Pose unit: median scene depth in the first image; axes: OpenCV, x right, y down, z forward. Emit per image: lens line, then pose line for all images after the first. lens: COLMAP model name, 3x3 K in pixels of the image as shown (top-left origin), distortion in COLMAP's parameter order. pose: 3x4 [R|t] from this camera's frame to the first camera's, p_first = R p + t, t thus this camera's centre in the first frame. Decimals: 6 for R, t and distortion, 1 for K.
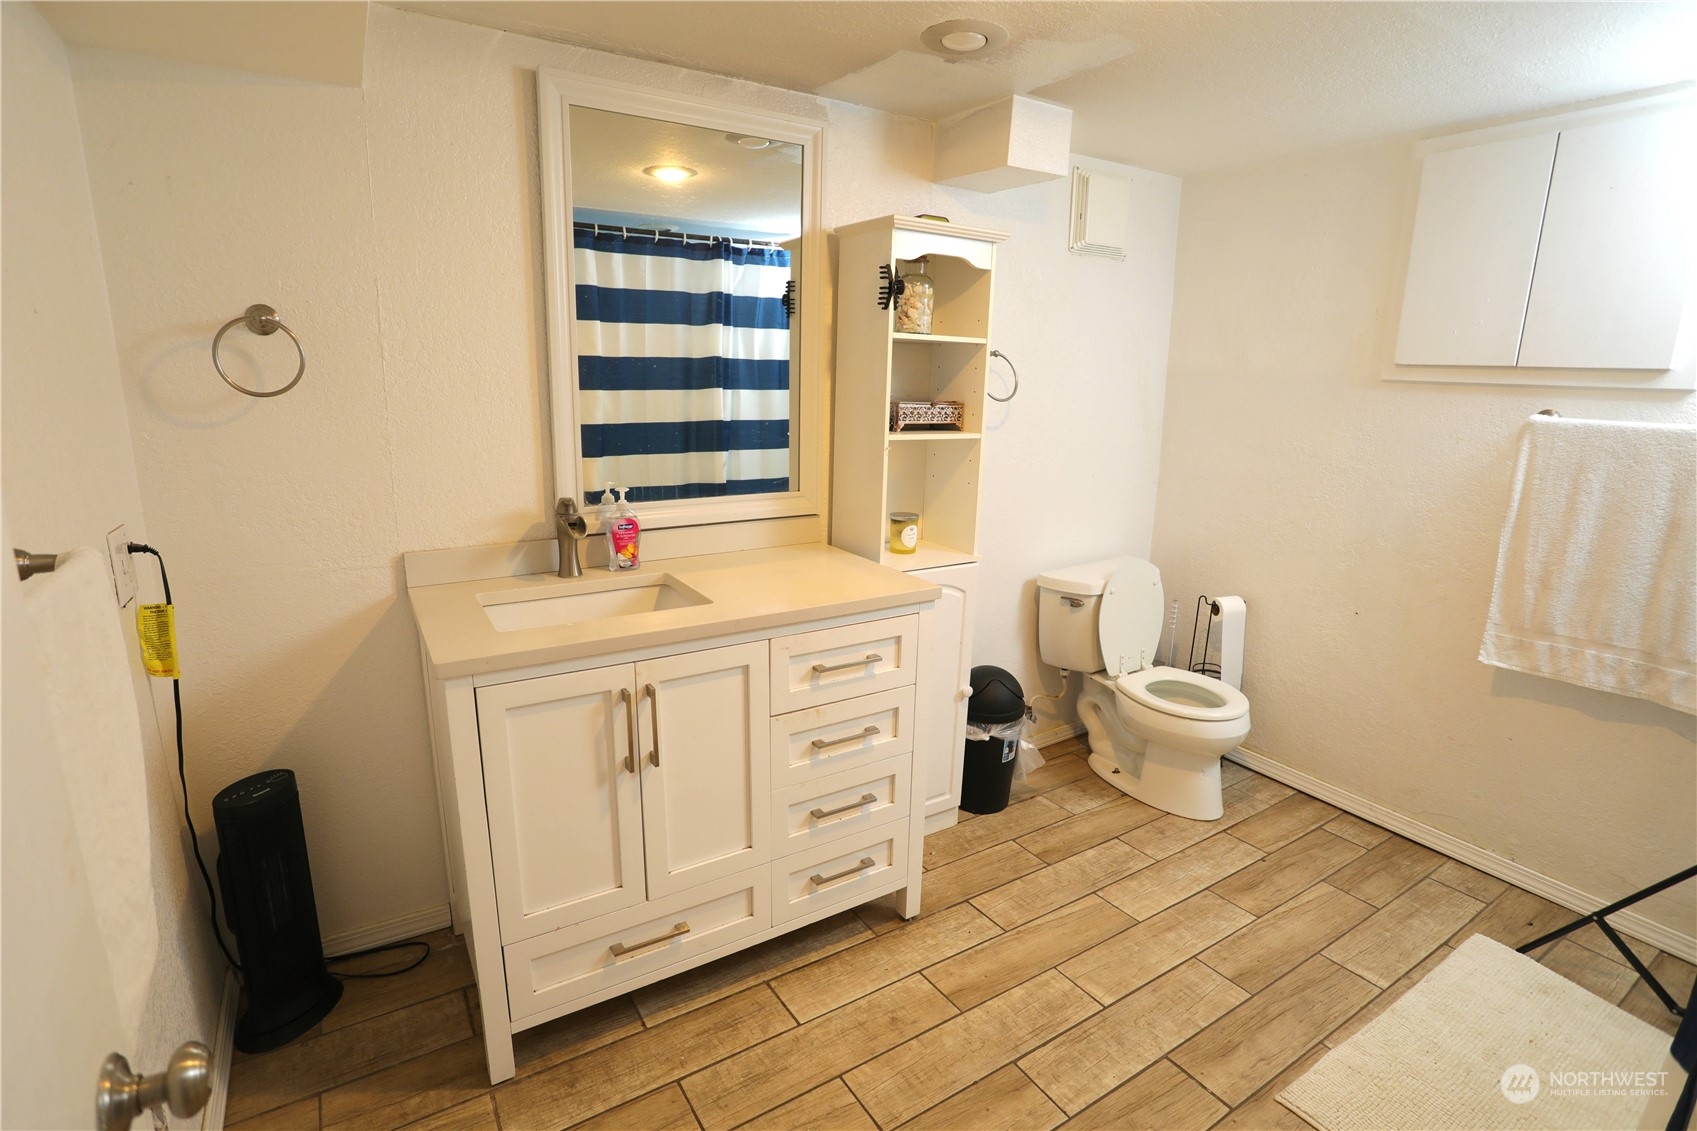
lens RADIAL K [[824.5, 0, 849.4], [0, 824.5, 570.3], [0, 0, 1]] dist [-0.037898, 0.003561]
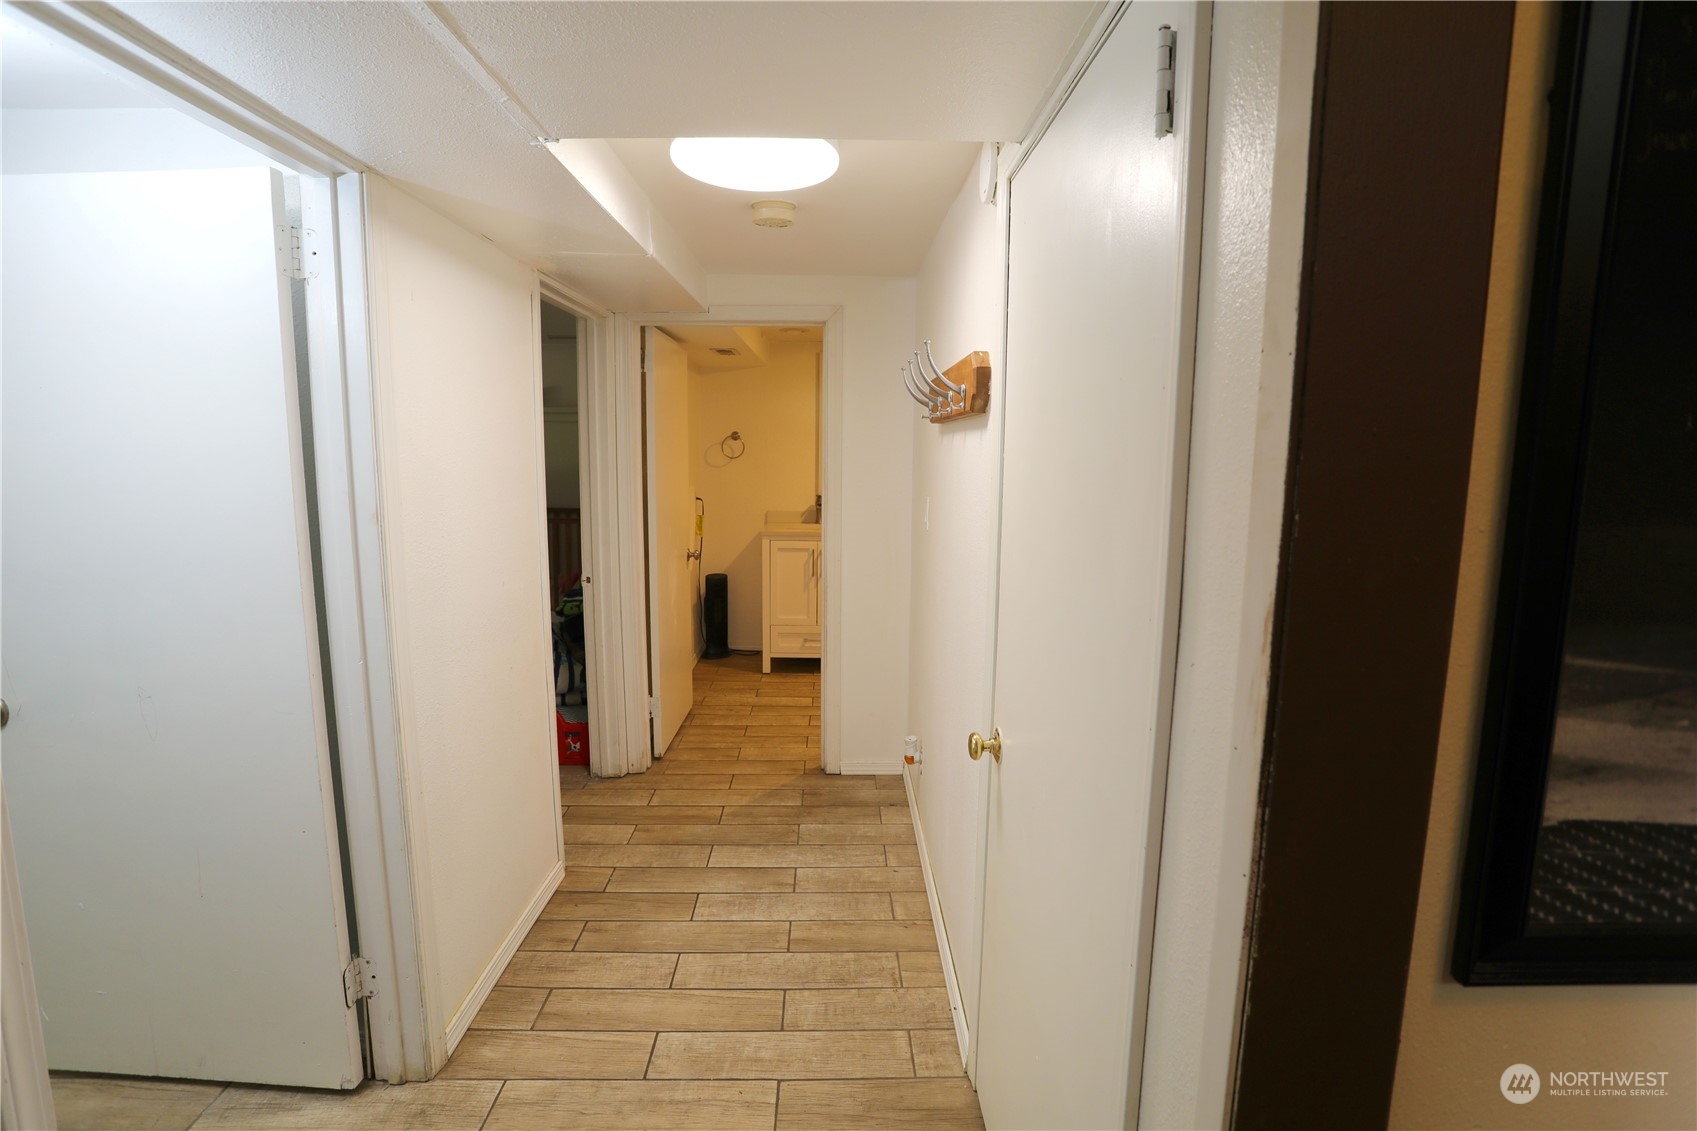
lens RADIAL K [[824.5, 0, 847.1], [0, 824.5, 565.1], [0, 0, 1]] dist [-0.037898, 0.003561]
pose [[0.852289, 0.066293, -0.518854, 1.519556], [-0.117395, 0.990874, -0.066236, 0.406259], [0.509728, 0.117363, 0.852293, -1.664984]]
